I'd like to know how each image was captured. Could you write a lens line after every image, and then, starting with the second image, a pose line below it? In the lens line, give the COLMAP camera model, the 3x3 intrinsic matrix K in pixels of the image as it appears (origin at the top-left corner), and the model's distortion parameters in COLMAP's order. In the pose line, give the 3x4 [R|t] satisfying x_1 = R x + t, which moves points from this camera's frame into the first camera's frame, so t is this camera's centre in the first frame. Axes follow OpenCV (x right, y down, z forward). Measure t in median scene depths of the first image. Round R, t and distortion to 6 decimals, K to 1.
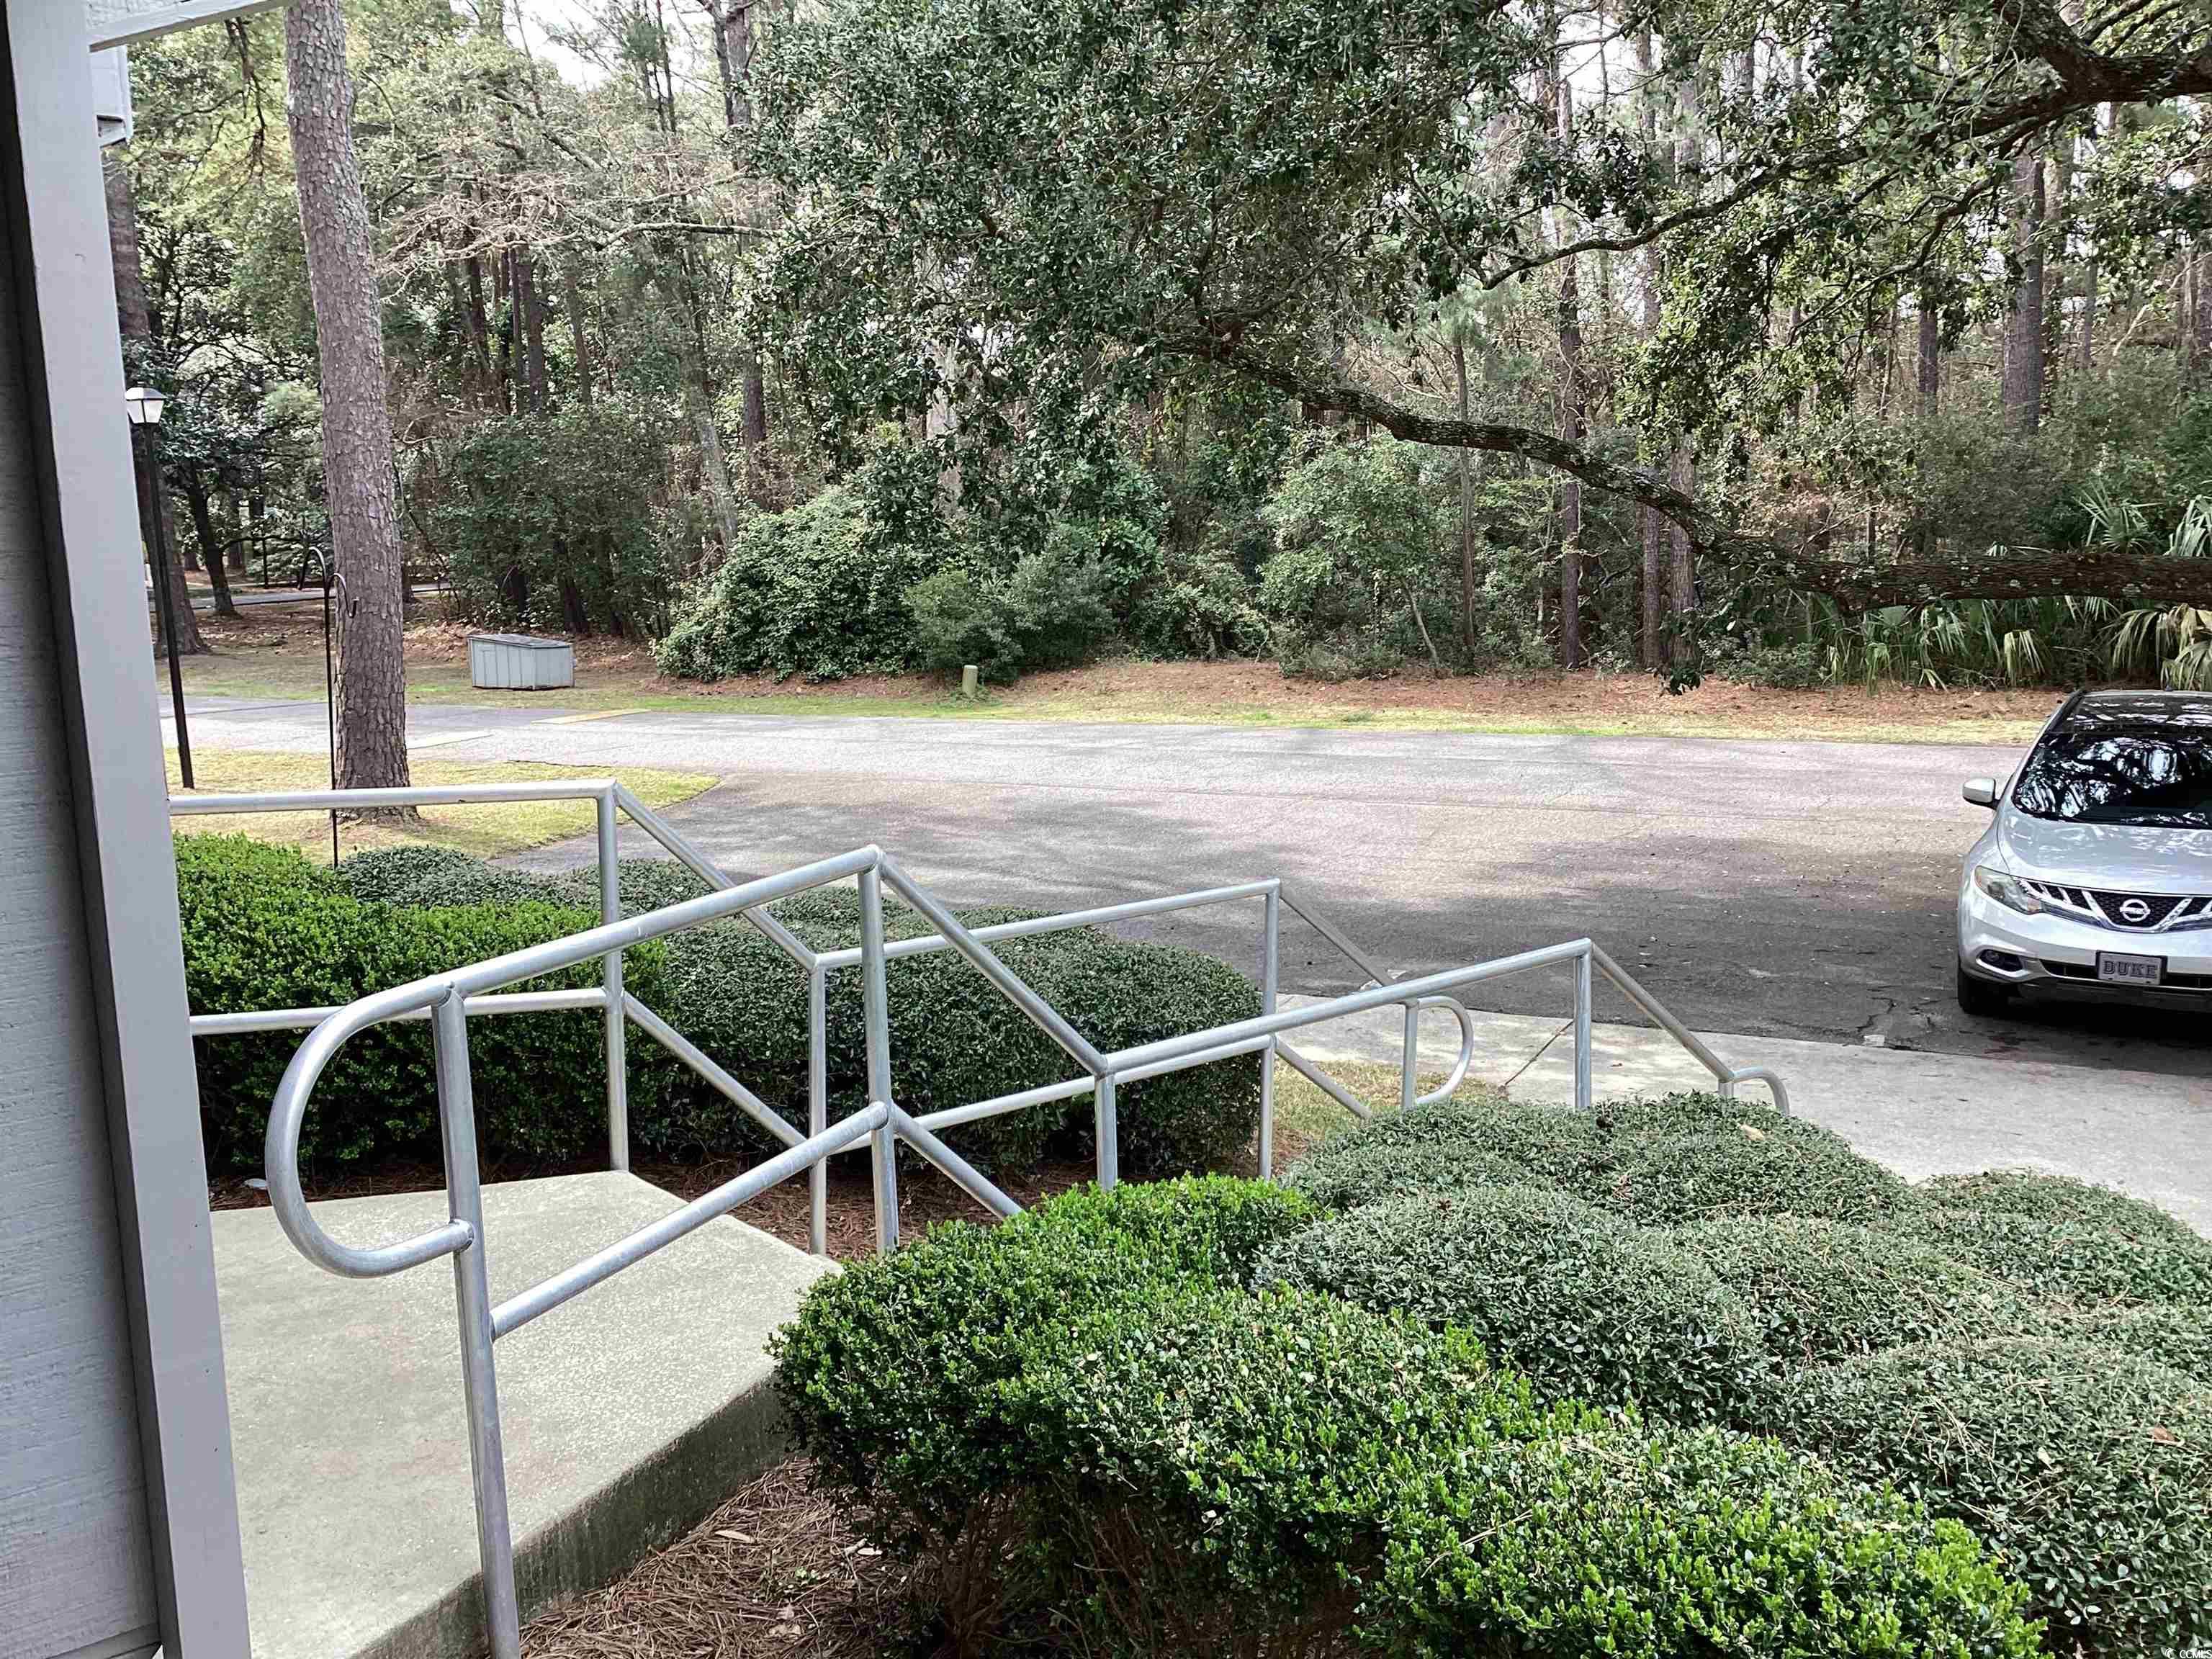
lens RADIAL K [[2020.2, 0, 1105.4], [0, 2020.2, 829.6], [0, 0, 1]] dist [-0.001609, 0.000000]
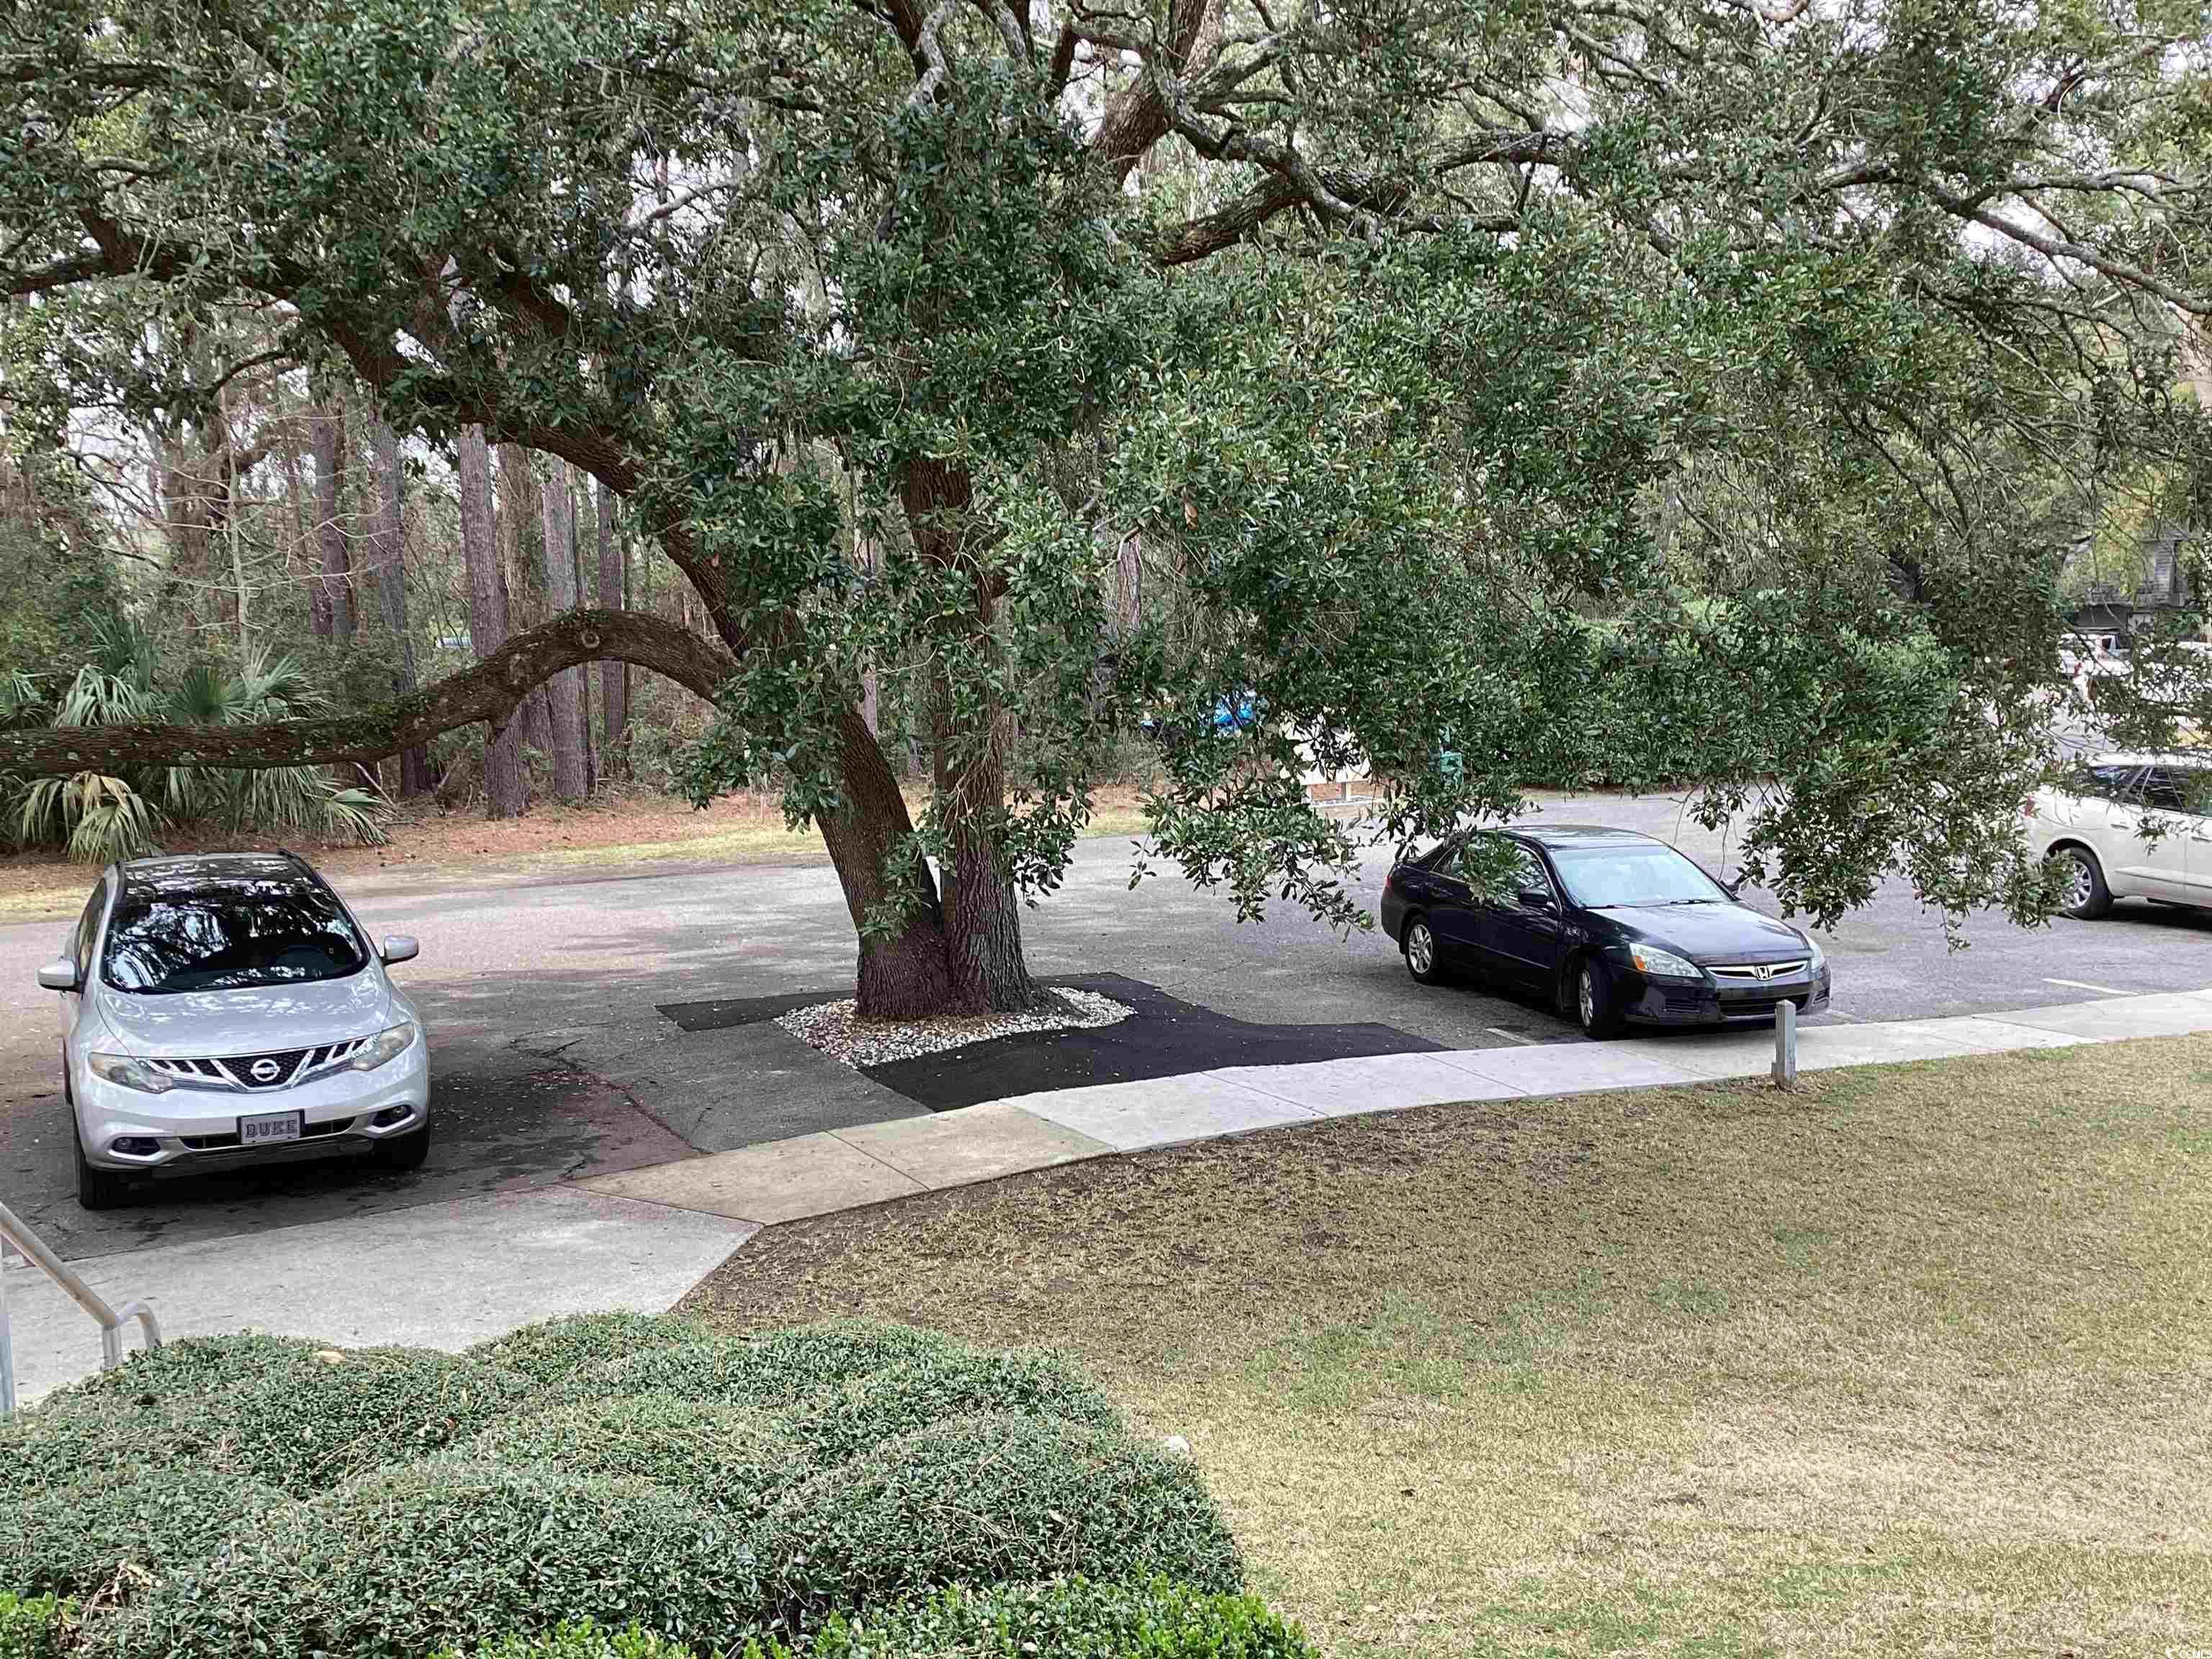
lens RADIAL K [[2020.2, 0, 1105.8], [0, 2020.2, 828.7], [0, 0, 1]] dist [-0.001609, 0.000000]
pose [[0.514623, -0.064099, 0.855017, -0.129776], [0.134507, 0.990890, -0.006673, -0.016295], [-0.846801, 0.118439, 0.518556, 0.099288]]
